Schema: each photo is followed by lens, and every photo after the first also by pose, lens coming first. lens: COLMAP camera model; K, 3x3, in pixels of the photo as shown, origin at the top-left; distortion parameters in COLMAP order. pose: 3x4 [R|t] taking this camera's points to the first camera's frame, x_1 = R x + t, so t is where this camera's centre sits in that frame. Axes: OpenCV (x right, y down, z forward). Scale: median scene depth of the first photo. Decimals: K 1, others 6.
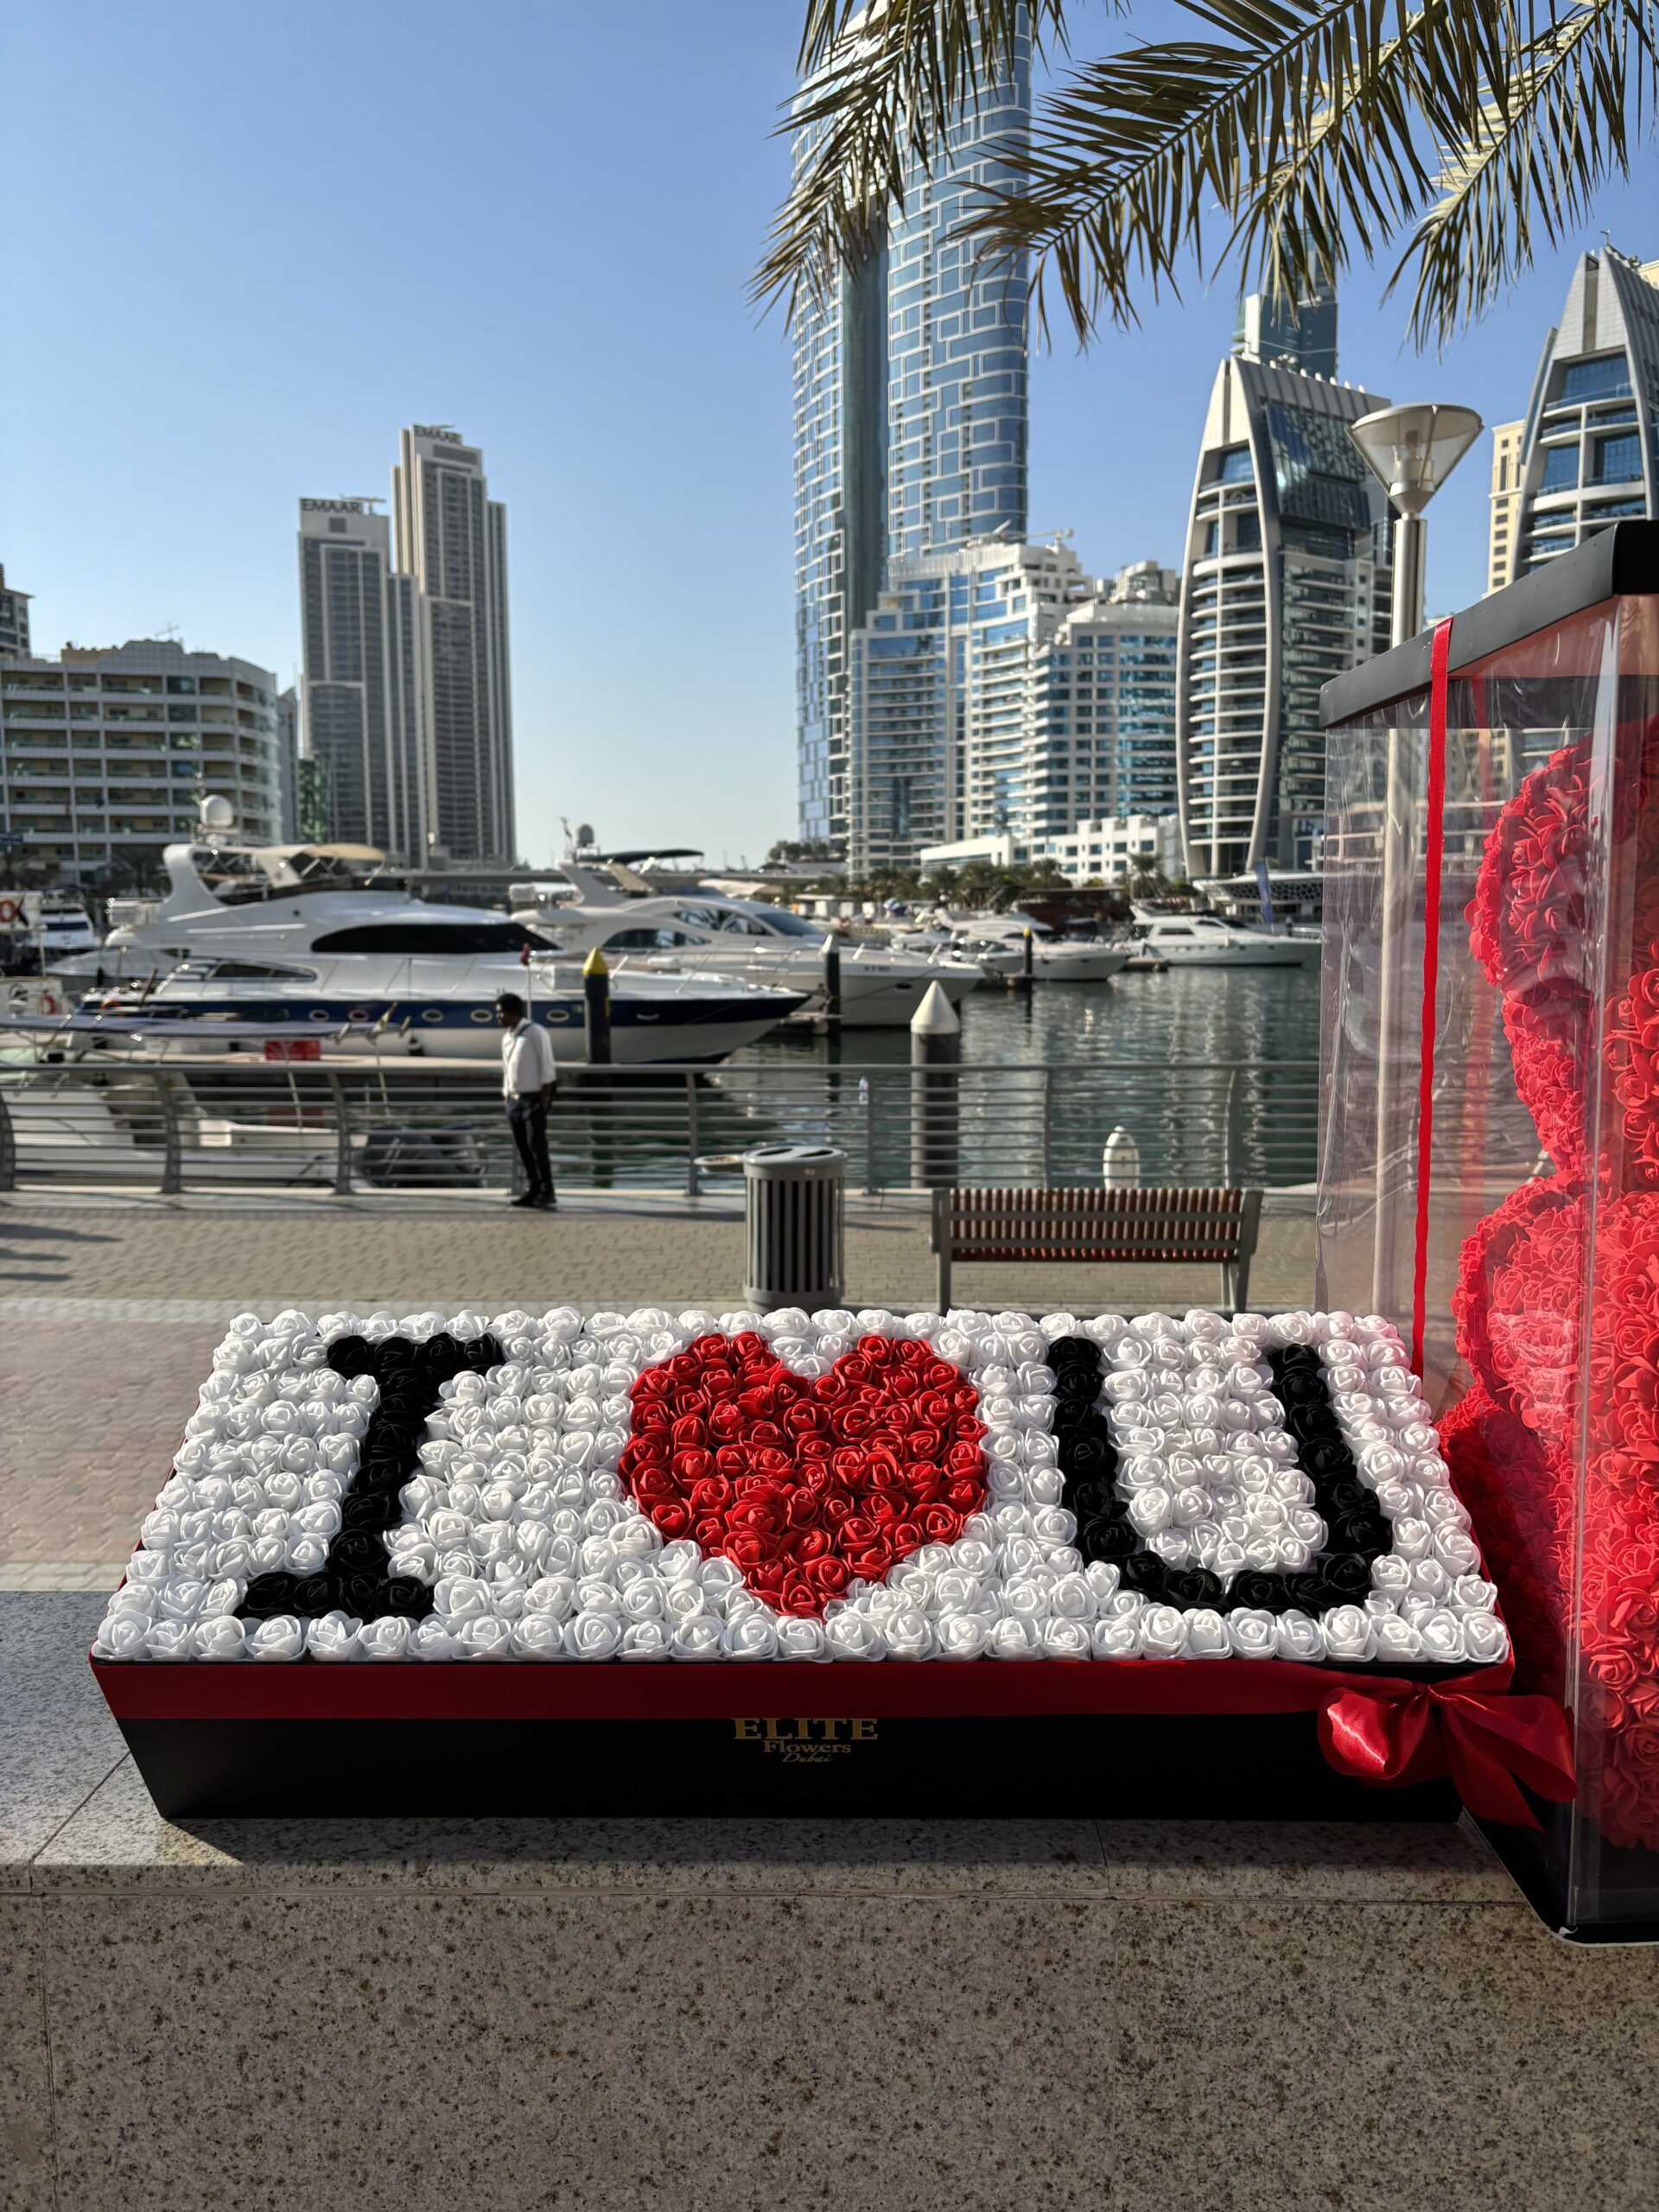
lens RADIAL K [[1663.0, 0, 861.3], [0, 1663.0, 1086.4], [0, 0, 1]] dist [0.043058, -0.045867]
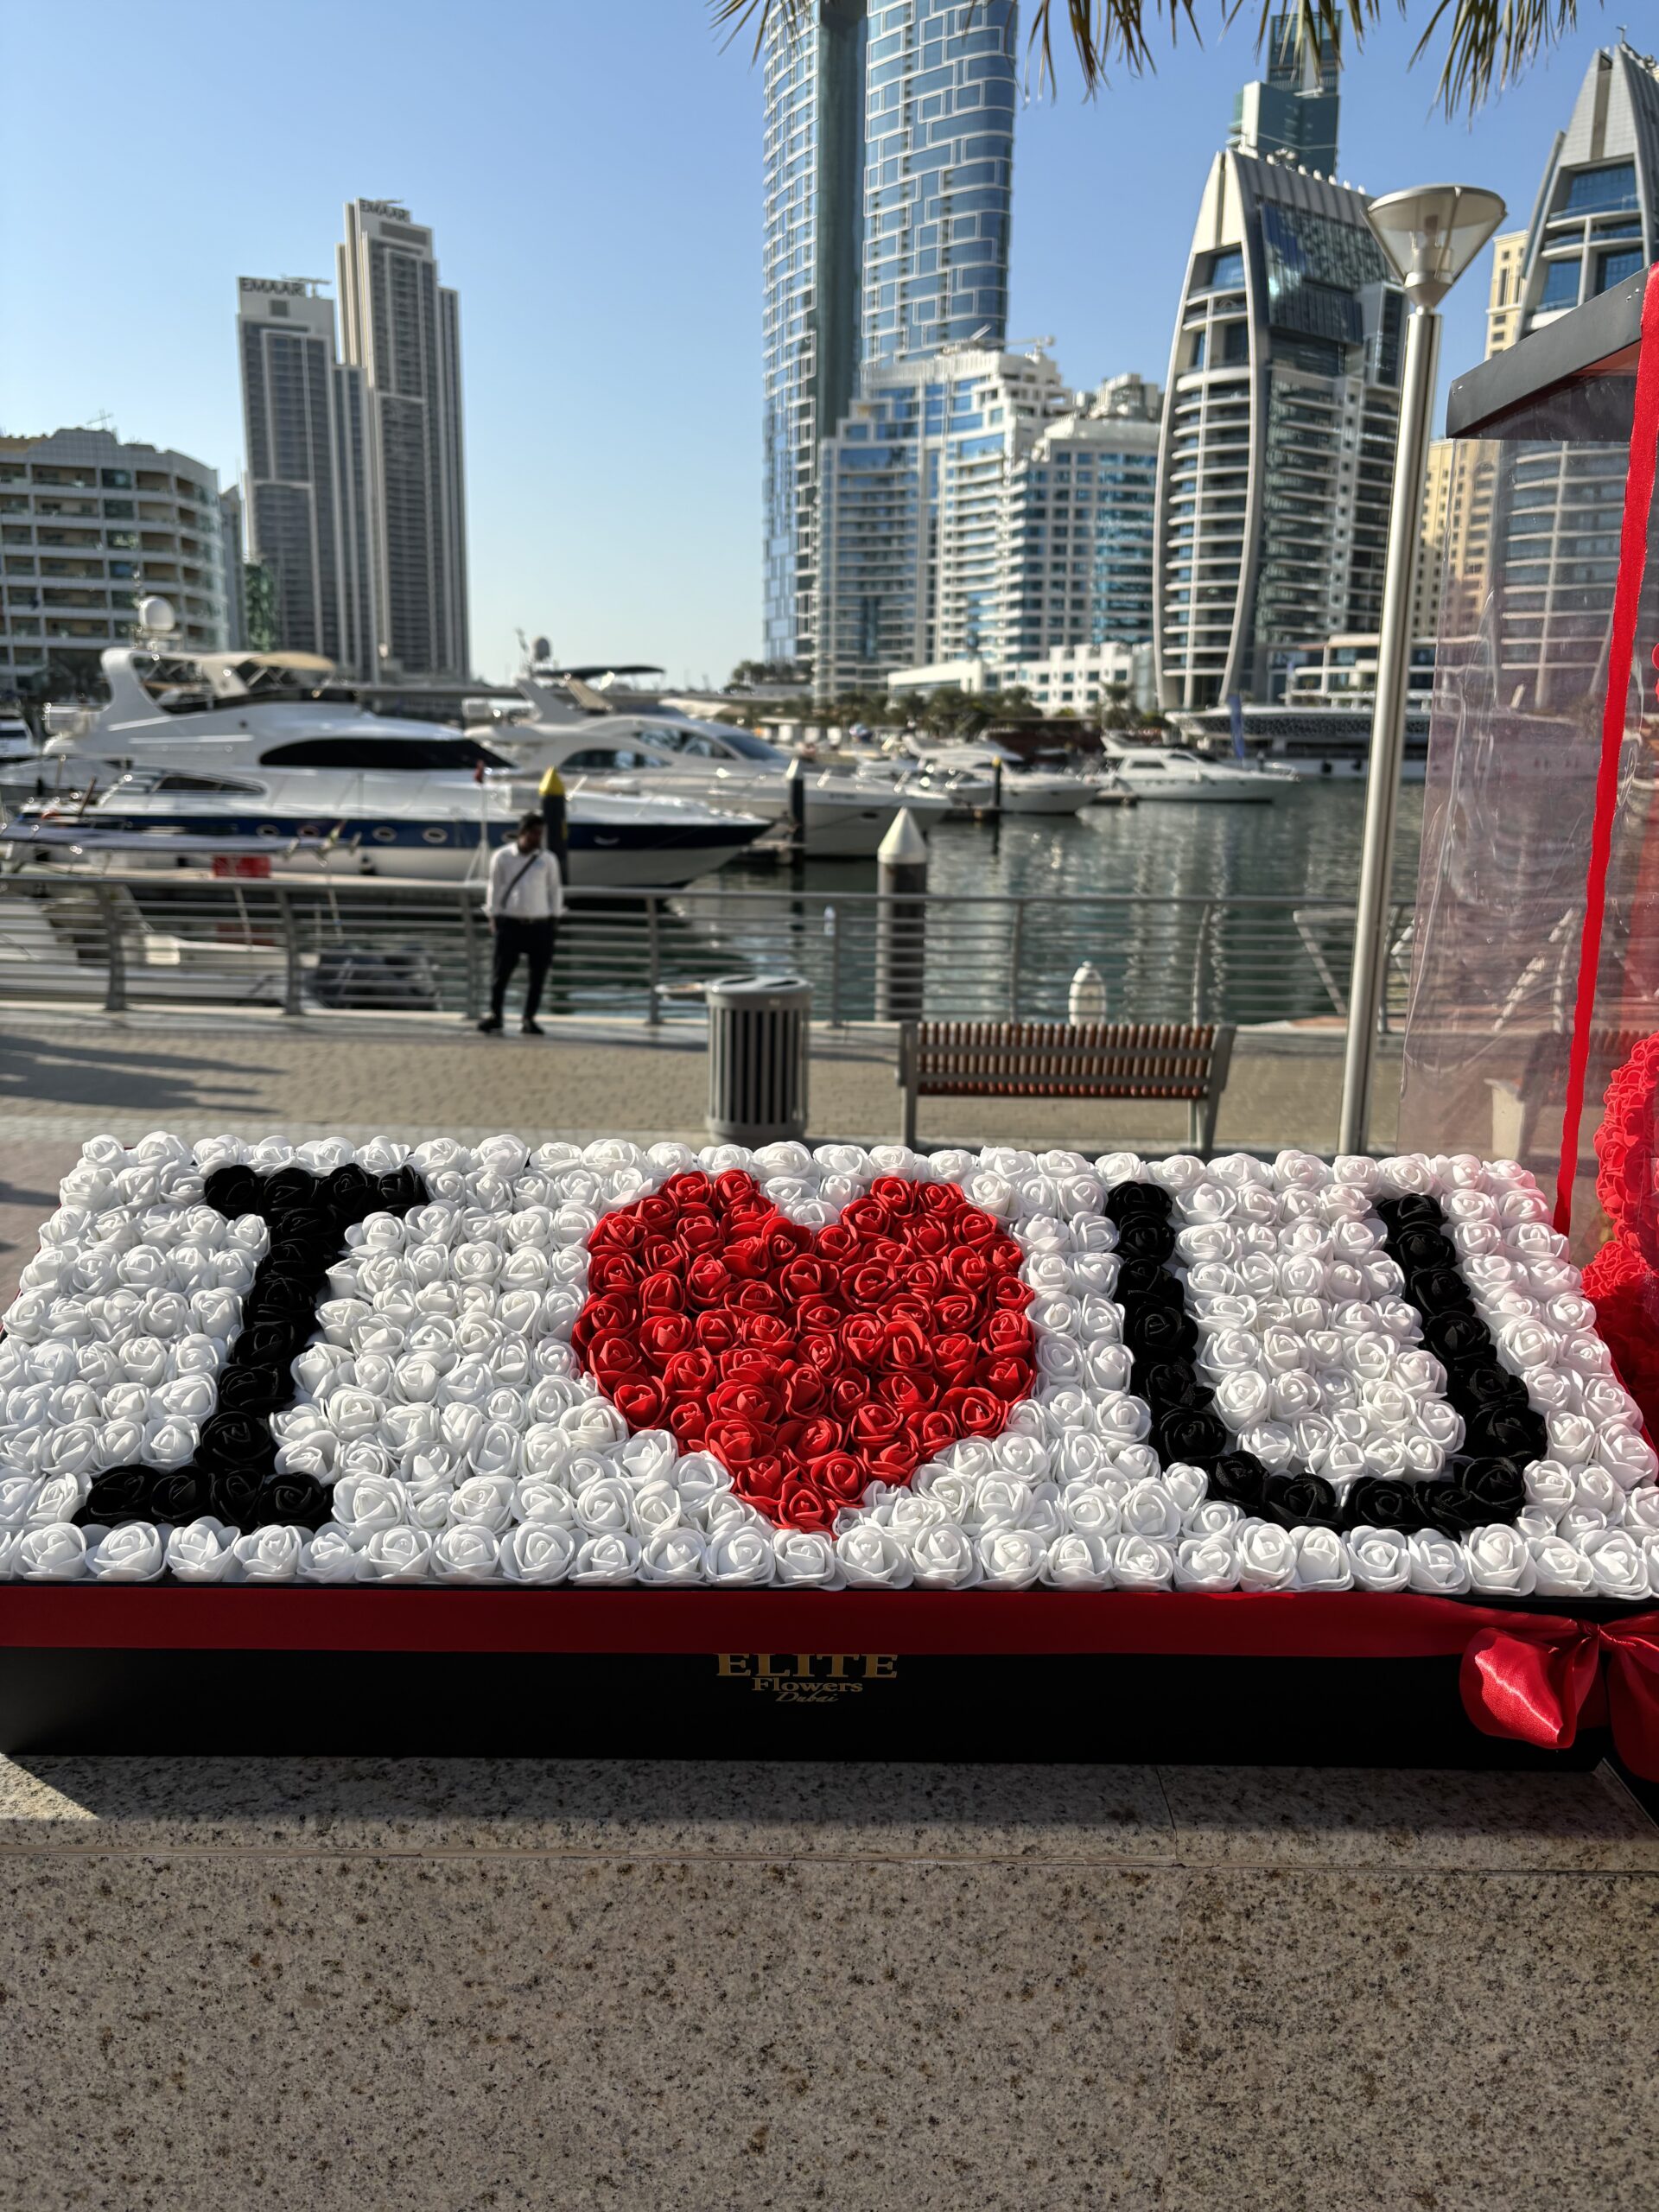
lens RADIAL K [[1663.0, 0, 861.3], [0, 1663.0, 1086.4], [0, 0, 1]] dist [0.043058, -0.045867]
pose [[0.999549, 0.016743, 0.024946, -0.027905], [-0.019155, 0.994823, 0.099801, 0.026752], [-0.023146, -0.100234, 0.994695, 0.206015]]
